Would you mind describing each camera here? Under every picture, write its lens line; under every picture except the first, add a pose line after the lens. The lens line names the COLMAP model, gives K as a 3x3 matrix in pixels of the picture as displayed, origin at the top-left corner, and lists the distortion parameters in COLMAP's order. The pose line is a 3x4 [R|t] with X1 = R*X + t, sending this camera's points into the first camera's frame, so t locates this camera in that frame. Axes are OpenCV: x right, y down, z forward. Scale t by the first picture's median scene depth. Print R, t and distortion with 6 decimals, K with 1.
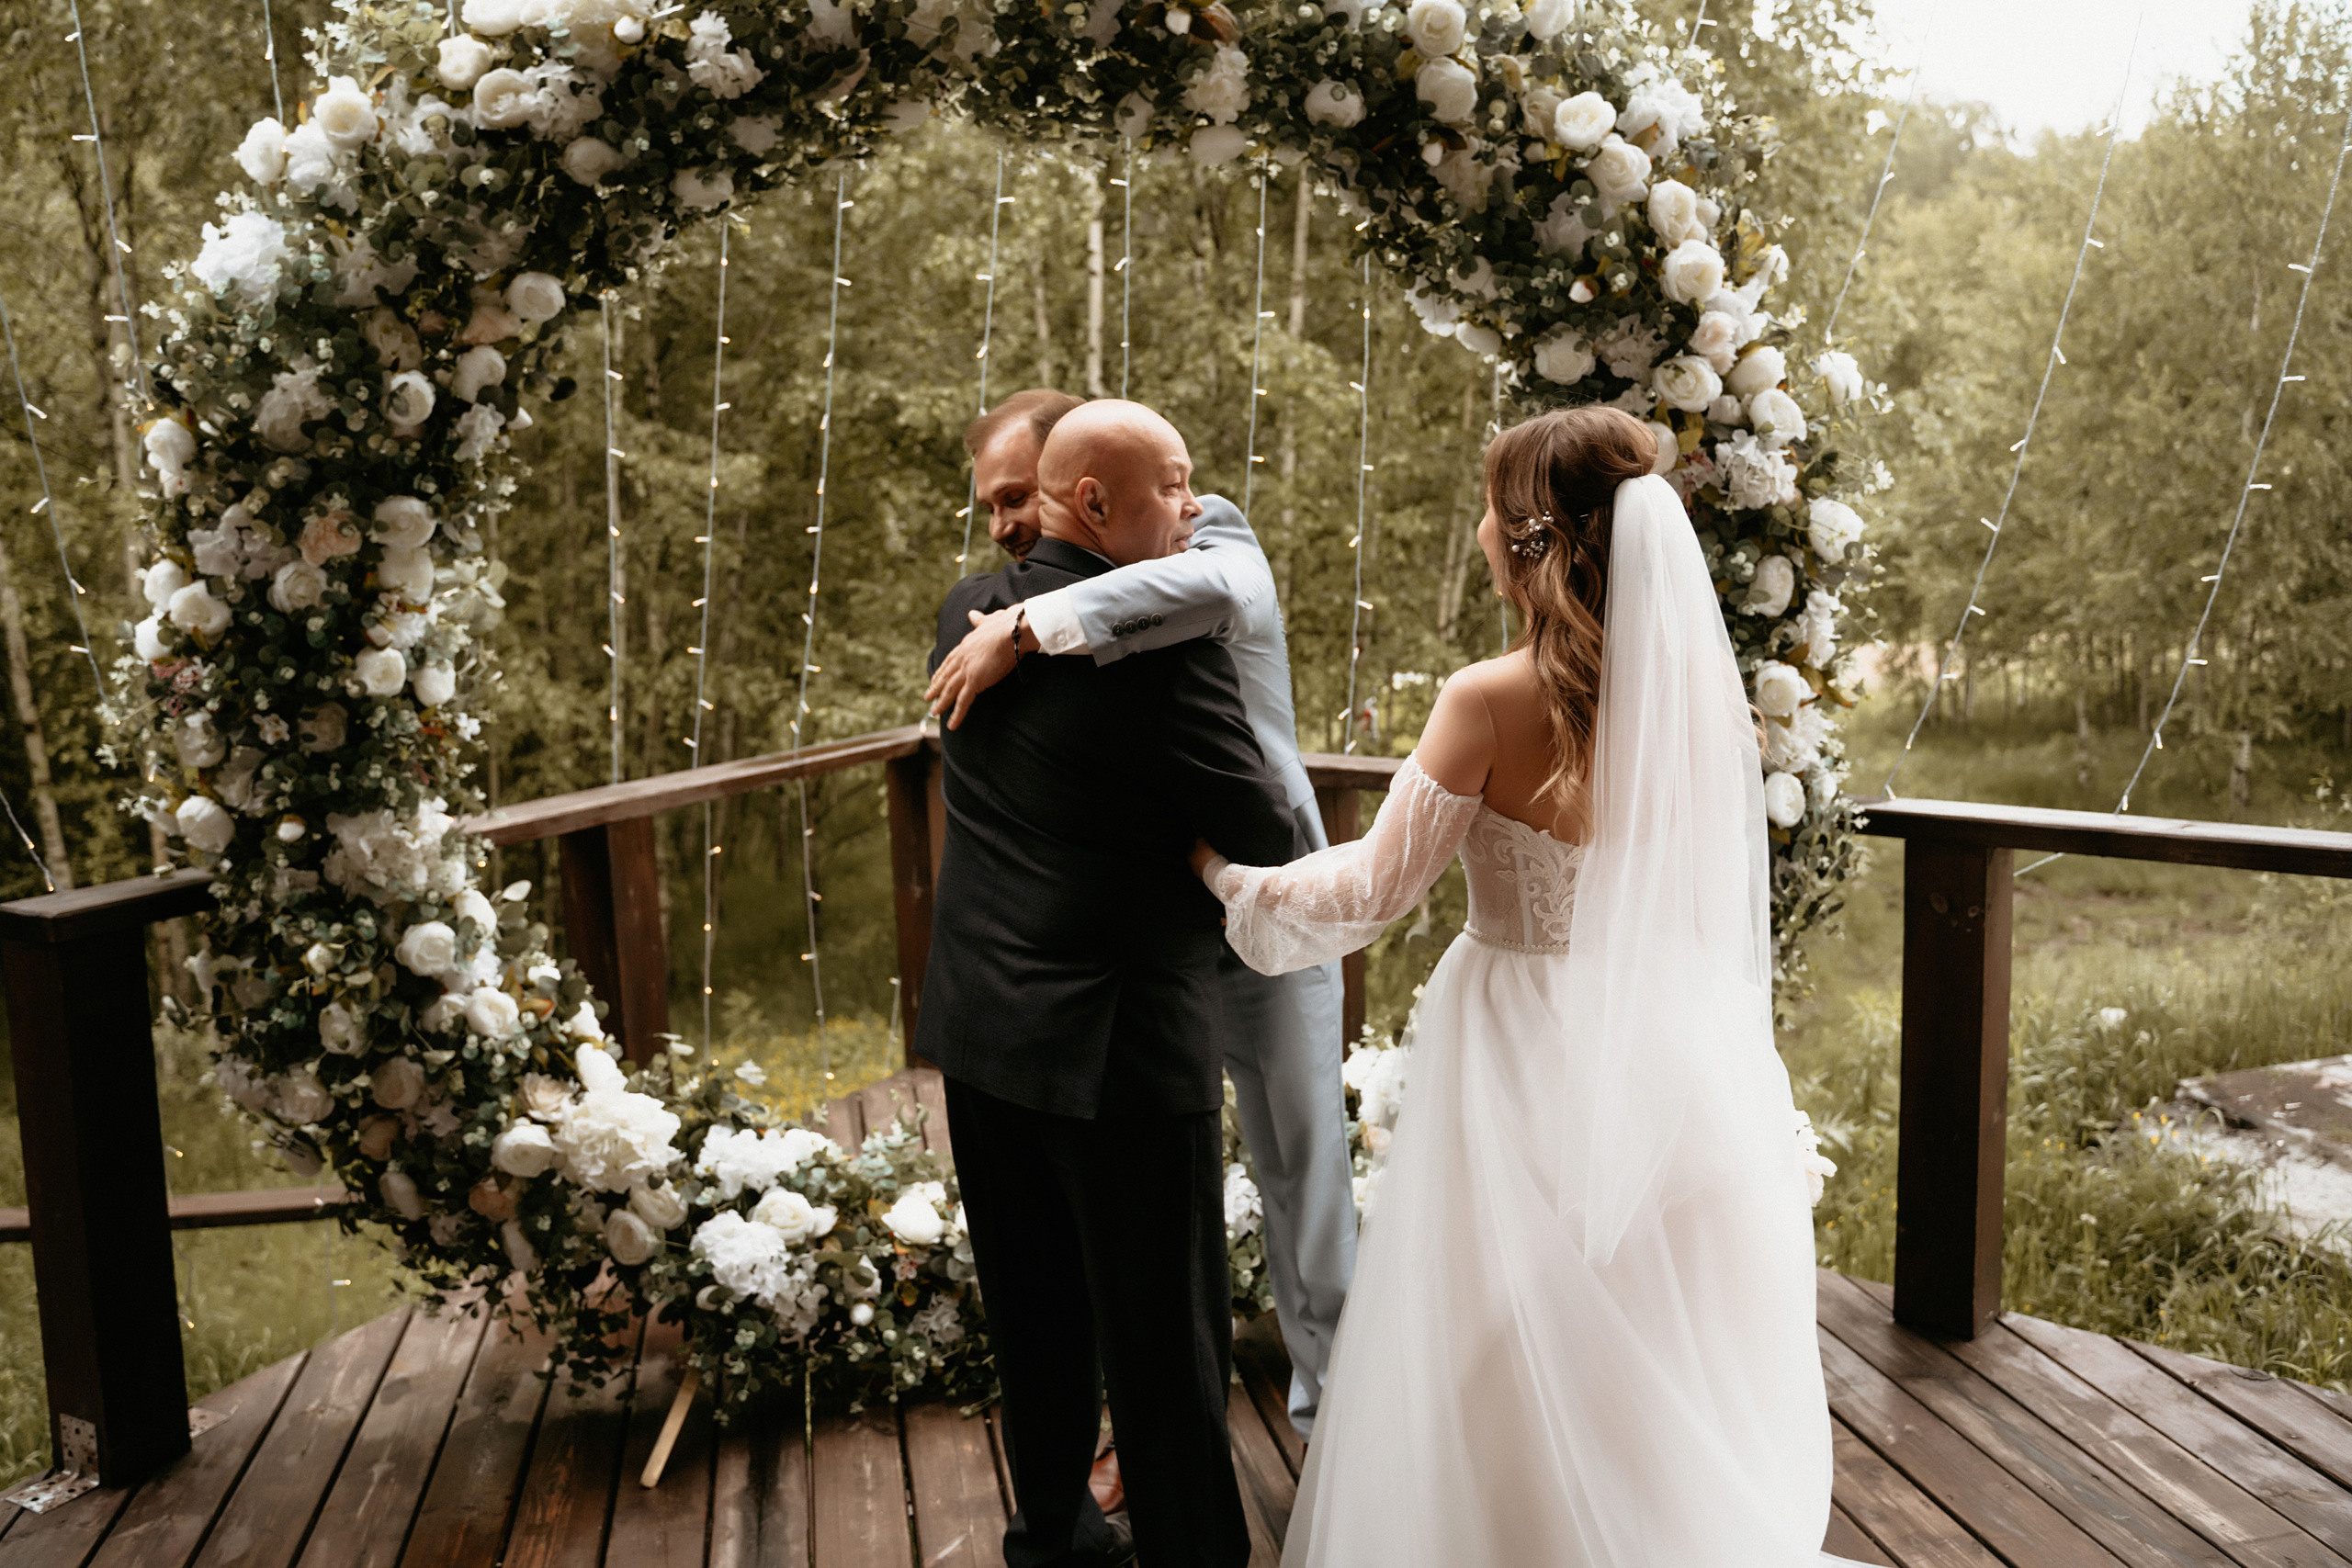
lens RADIAL K [[1895.8, 0, 1169.2], [0, 1895.8, 779.9], [0, 0, 1]] dist [-0.114159, 0.090735]
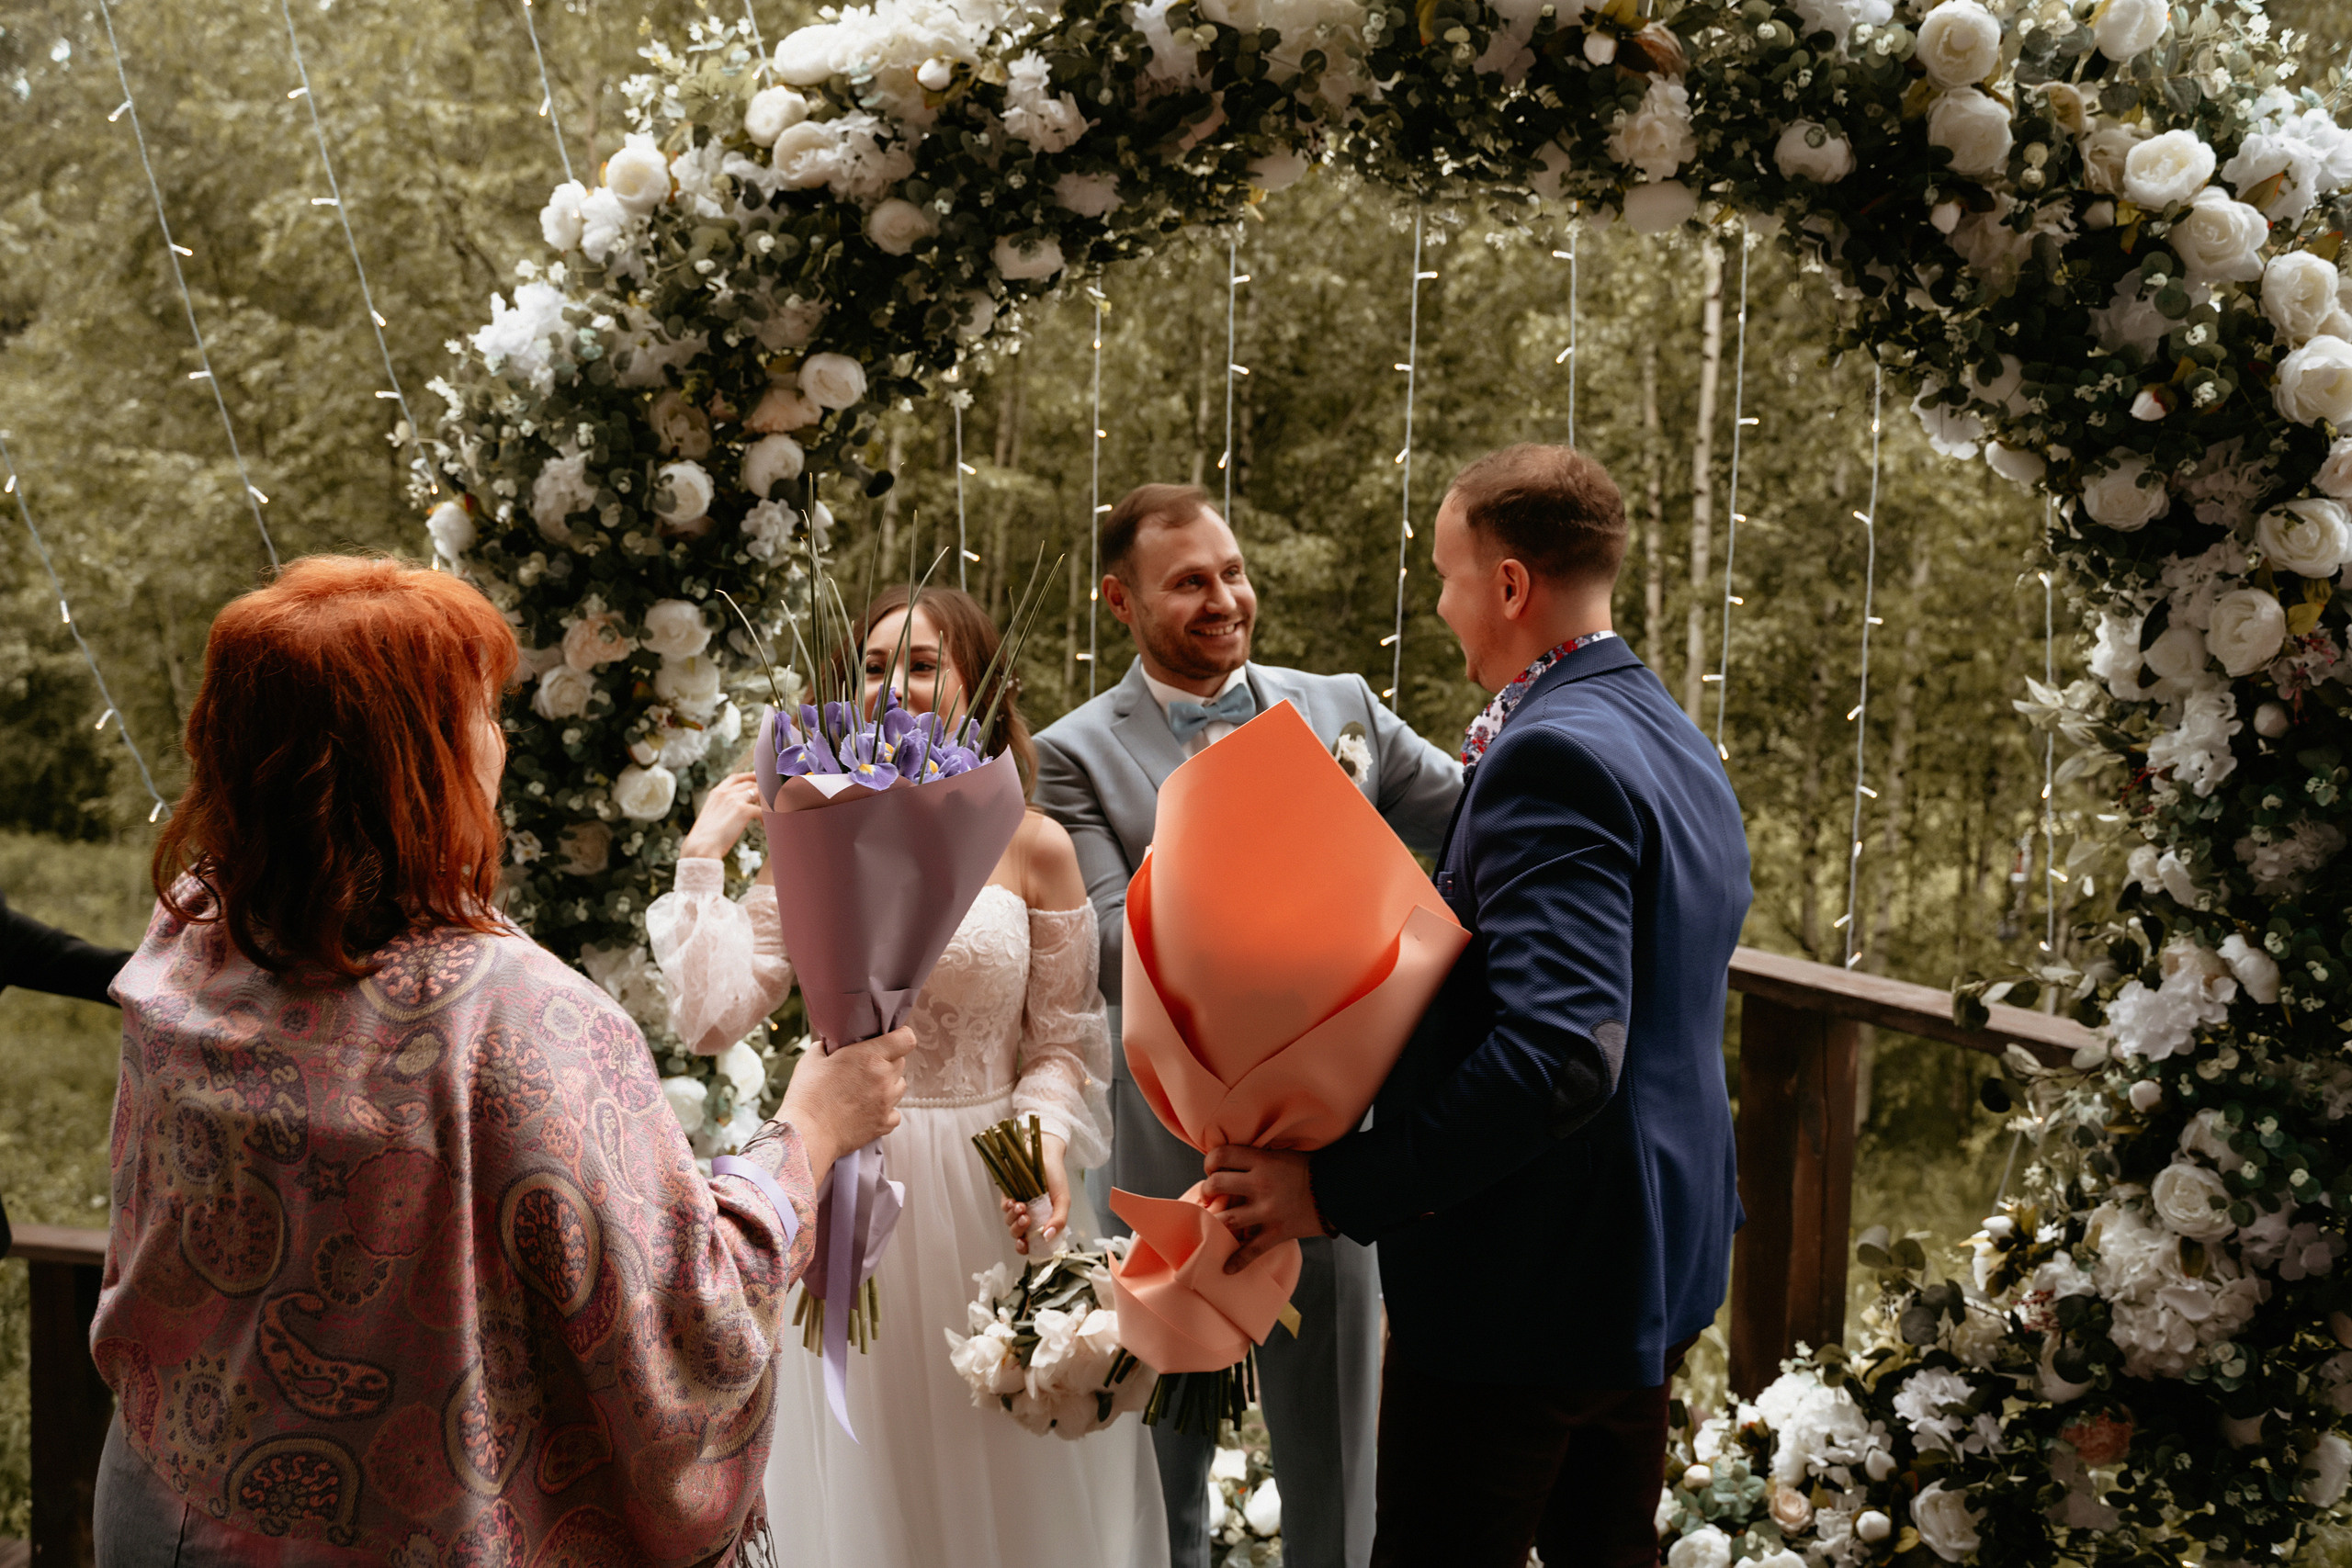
lens RADIAL K [[1946.3, 0, 1185.8], [0, 1946.3, 761.5], [0, 0, 1]] dist [-0.105500, 0.092876]
pose [[0.946177, 0.077798, -0.314160, 0.108000], [-0.094351, 0.994821, -0.037807, -0.060759], [0.309592, 0.065413, 0.948617, 0.196341]]
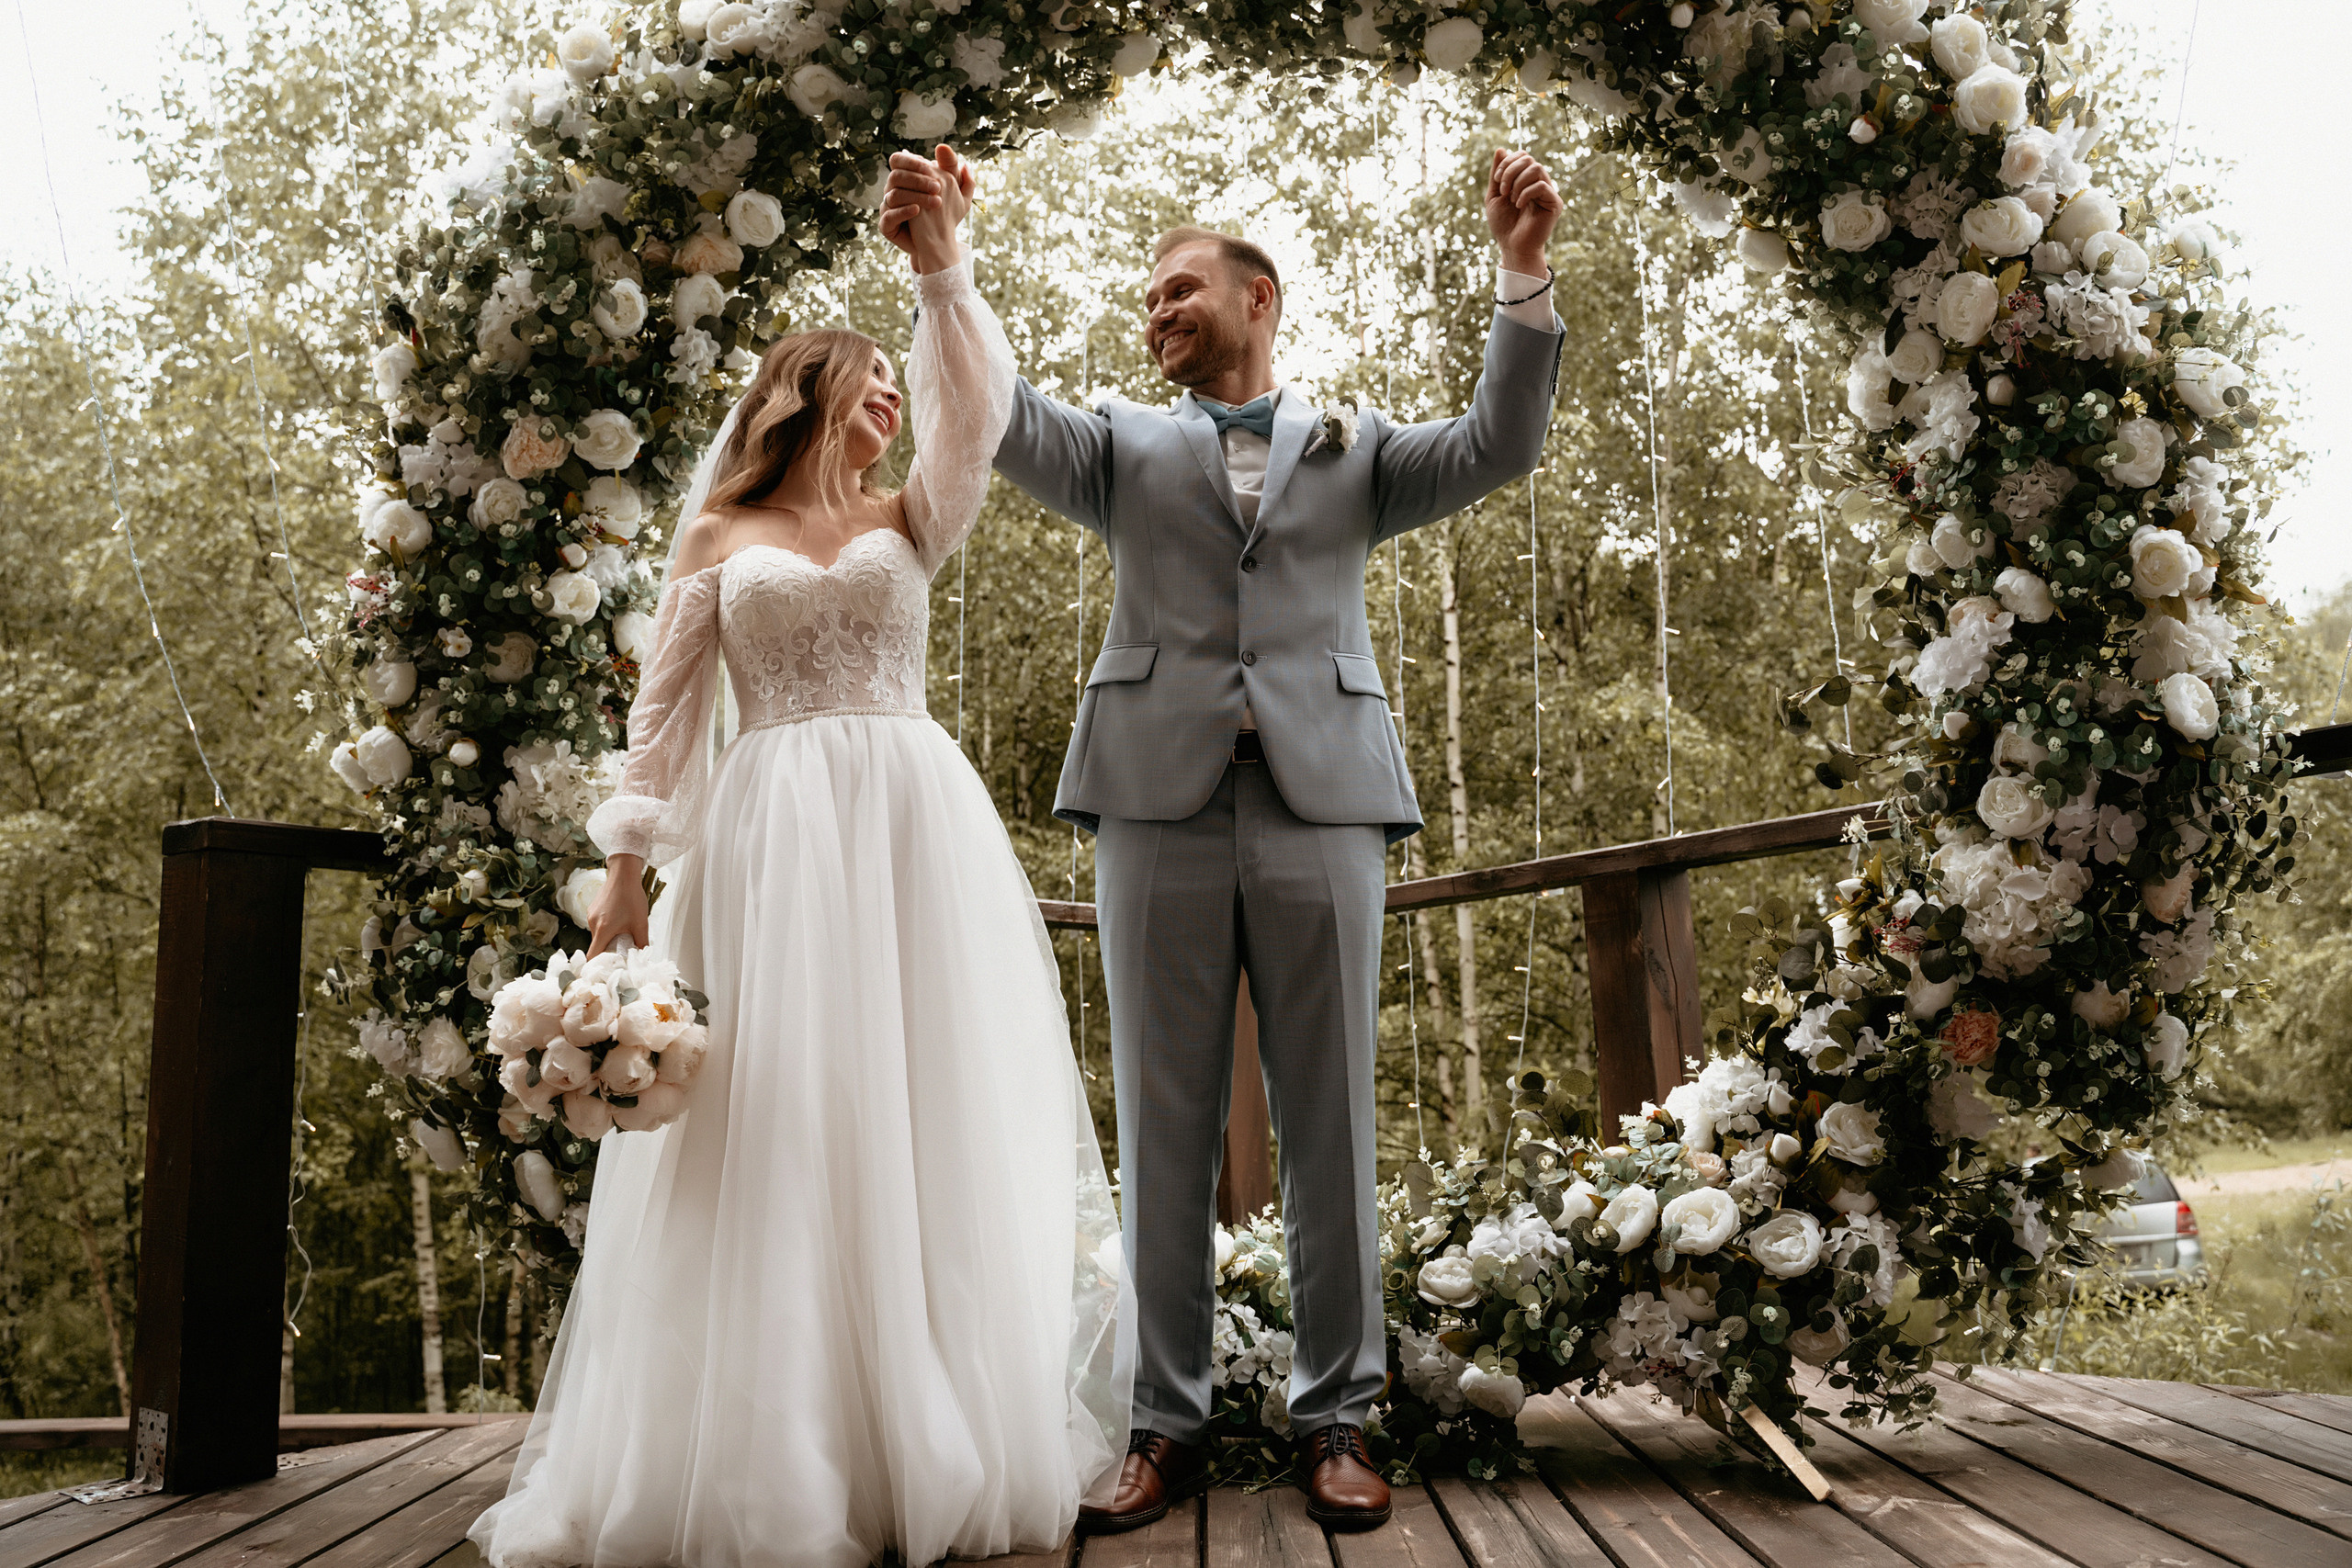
lens RADIAL K [[1895.8, 0, 1177.8], [0, 1895.8, 770.1], [0, 0, 1]] dist [-0.114159, 0.090735]
pose [[0.978932, -0.039676, -0.200292, 0.064001], [-0.020242, 0.957248, -0.288558, 0.288406], [0.203178, 0.286533, 0.936278, 0.189101]]
